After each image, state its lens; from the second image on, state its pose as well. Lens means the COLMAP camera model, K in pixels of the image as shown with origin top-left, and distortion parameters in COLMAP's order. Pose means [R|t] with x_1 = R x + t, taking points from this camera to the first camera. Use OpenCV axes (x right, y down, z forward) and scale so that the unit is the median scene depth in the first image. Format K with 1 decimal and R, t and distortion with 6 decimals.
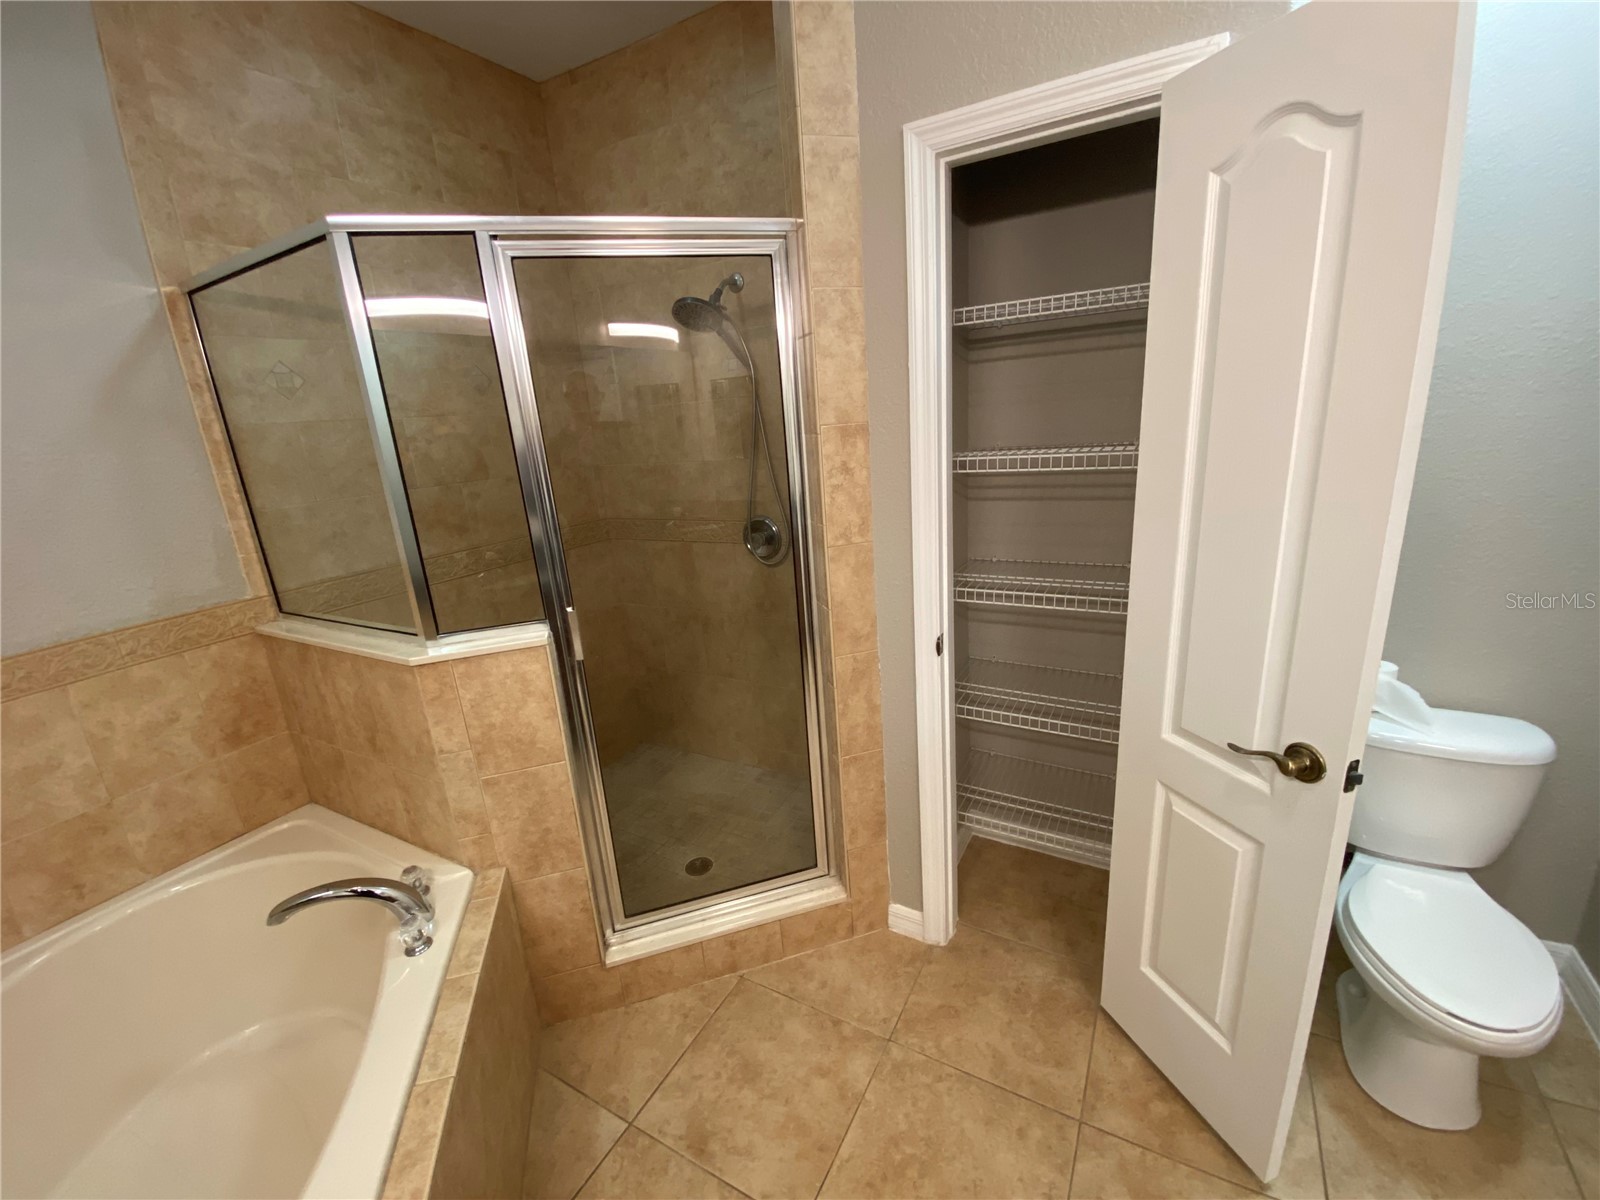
lens RADIAL K [[654.6, 0, 790.8], [0, 654.6, 594.5], [0, 0, 1]] dist [-0.020298, -0.001854]
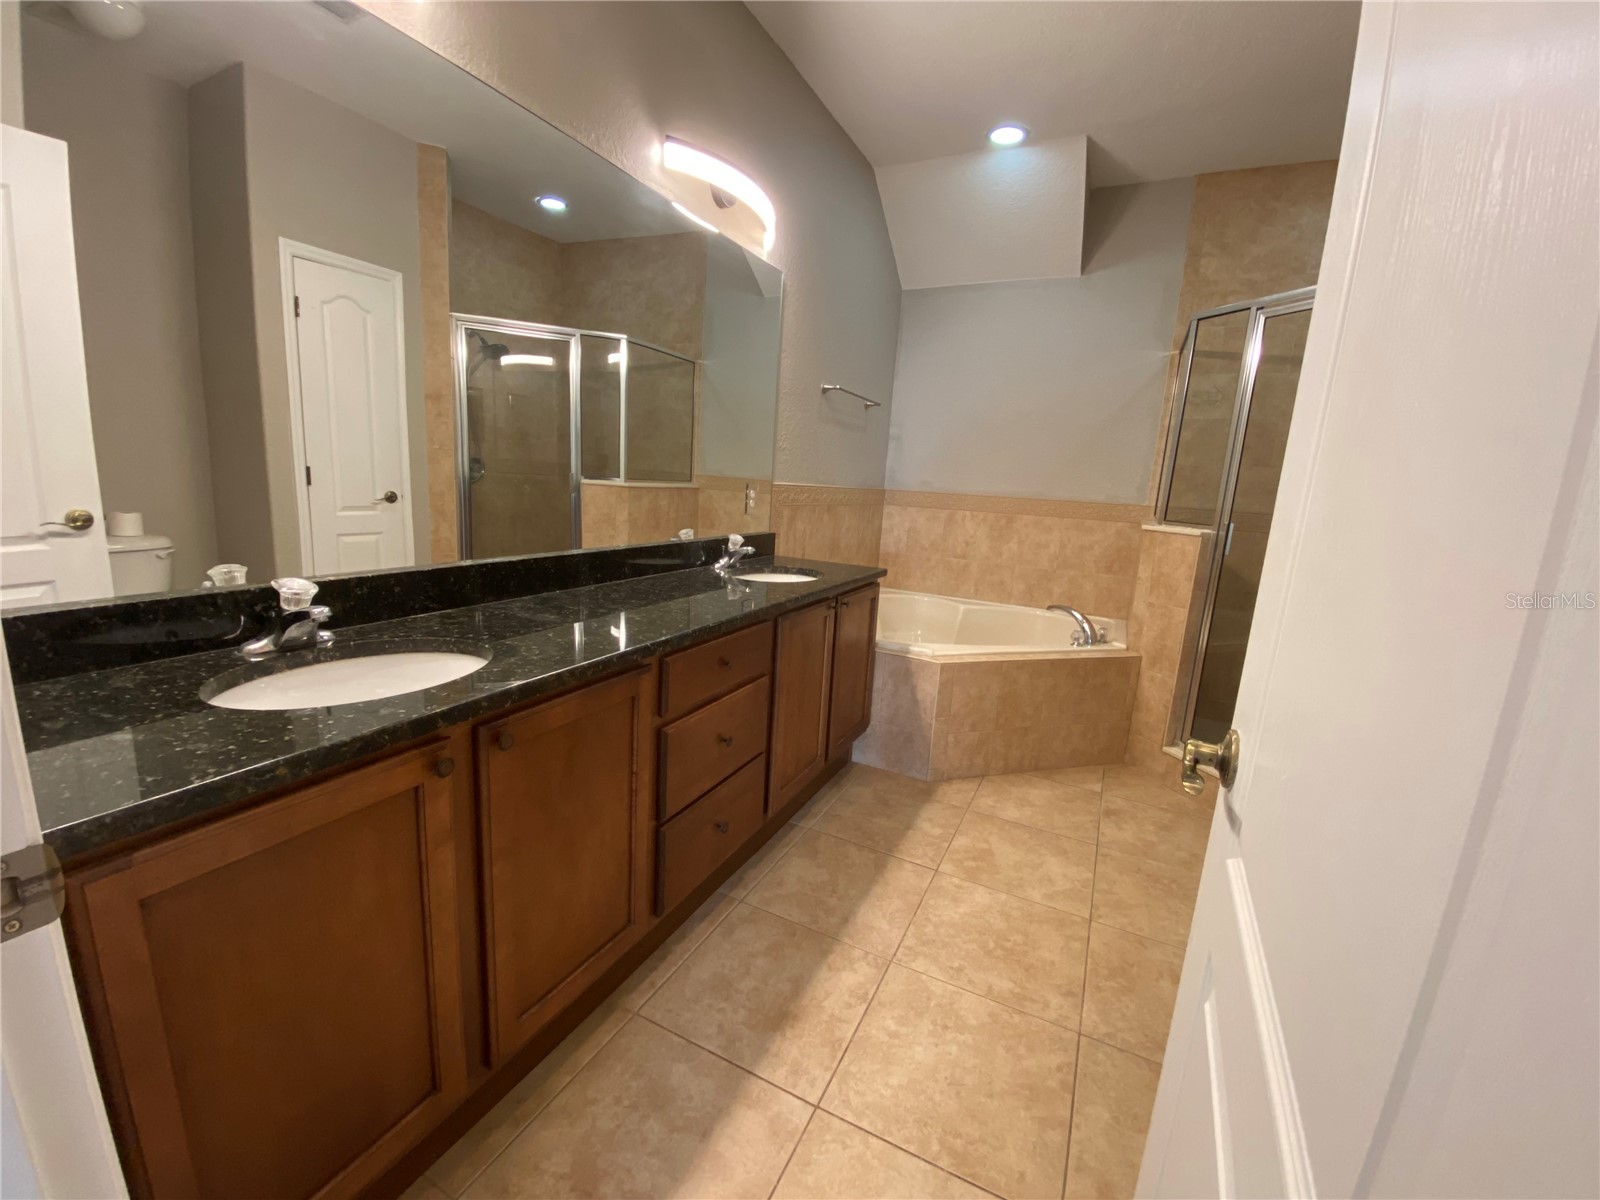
lens RADIAL K [[654.6, 0, 800.0], [0, 654.6, 597.1], [0, 0, 1]] dist [-0.020298, -0.001854]
pose [[0.056198, 0.266296, -0.962252, 1.241004], [-0.329502, 0.914724, 0.233899, 0.163107], [0.942481, 0.303919, 0.139151, -0.205601]]
